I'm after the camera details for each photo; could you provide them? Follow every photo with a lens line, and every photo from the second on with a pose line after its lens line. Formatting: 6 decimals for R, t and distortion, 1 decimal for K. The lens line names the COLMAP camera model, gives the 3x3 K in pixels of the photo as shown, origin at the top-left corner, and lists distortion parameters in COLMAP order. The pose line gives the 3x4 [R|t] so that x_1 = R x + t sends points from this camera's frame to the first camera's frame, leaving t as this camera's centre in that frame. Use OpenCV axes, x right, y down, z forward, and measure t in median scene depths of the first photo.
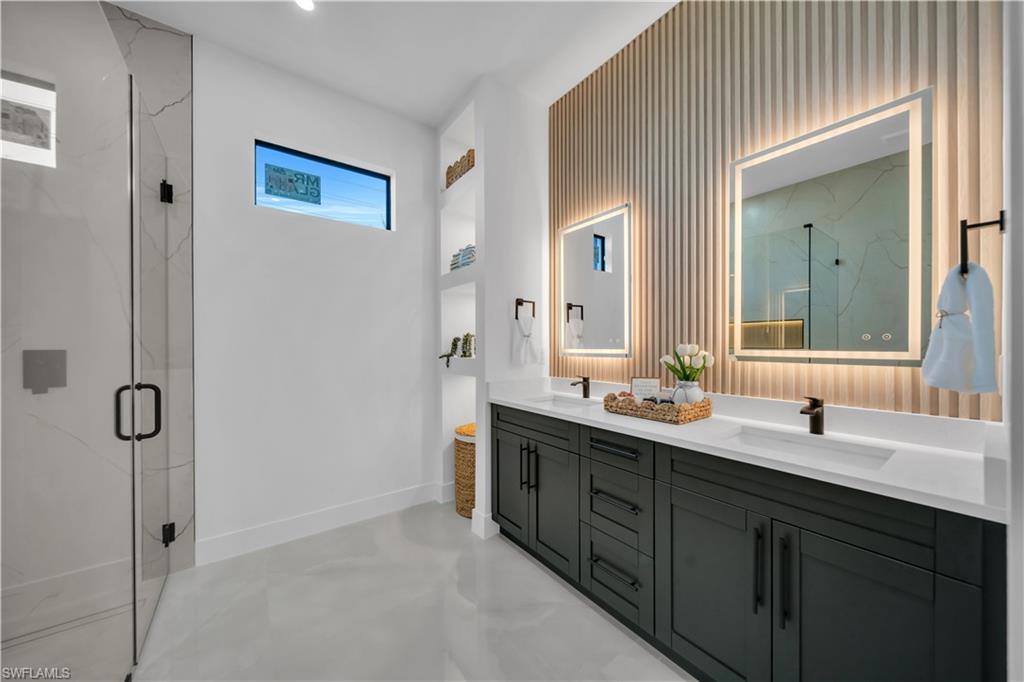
lens RADIAL K [[356.3, 0, 510.7], [0, 356.3, 345.7], [0, 0, 1]] dist [0.002674, -0.001202]
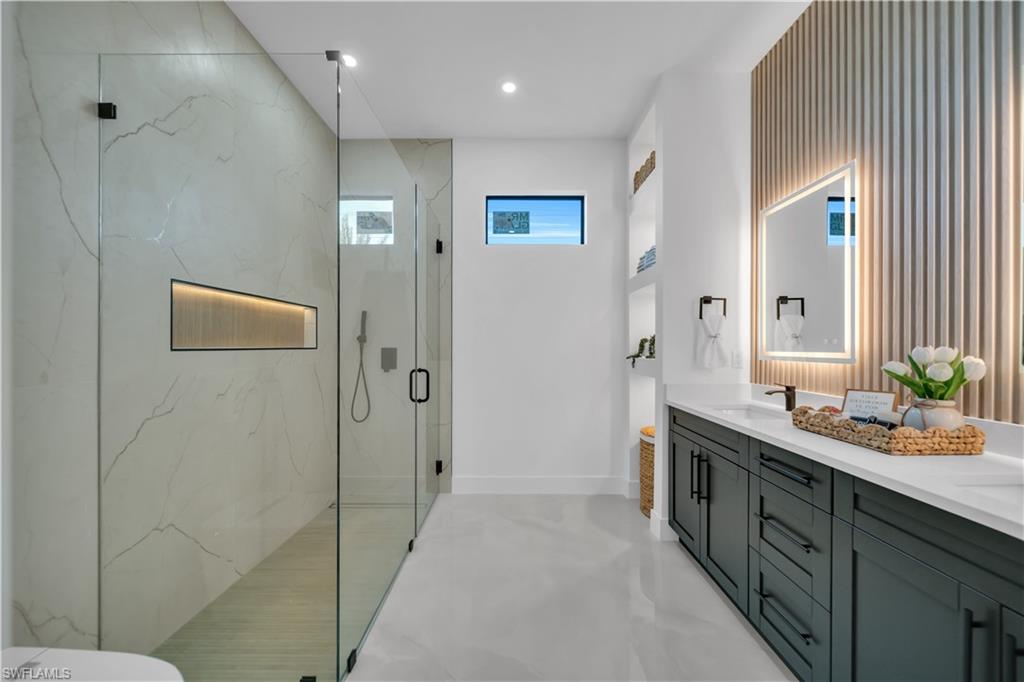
lens RADIAL K [[356.3, 0, 512.5], [0, 356.3, 347.4], [0, 0, 1]] dist [0.002674, -0.001202]
pose [[0.802646, 0.006870, -0.596416, 0.200735], [-0.006100, 0.999976, 0.003309, 0.000457], [0.596424, 0.000982, 0.802669, -0.048127]]
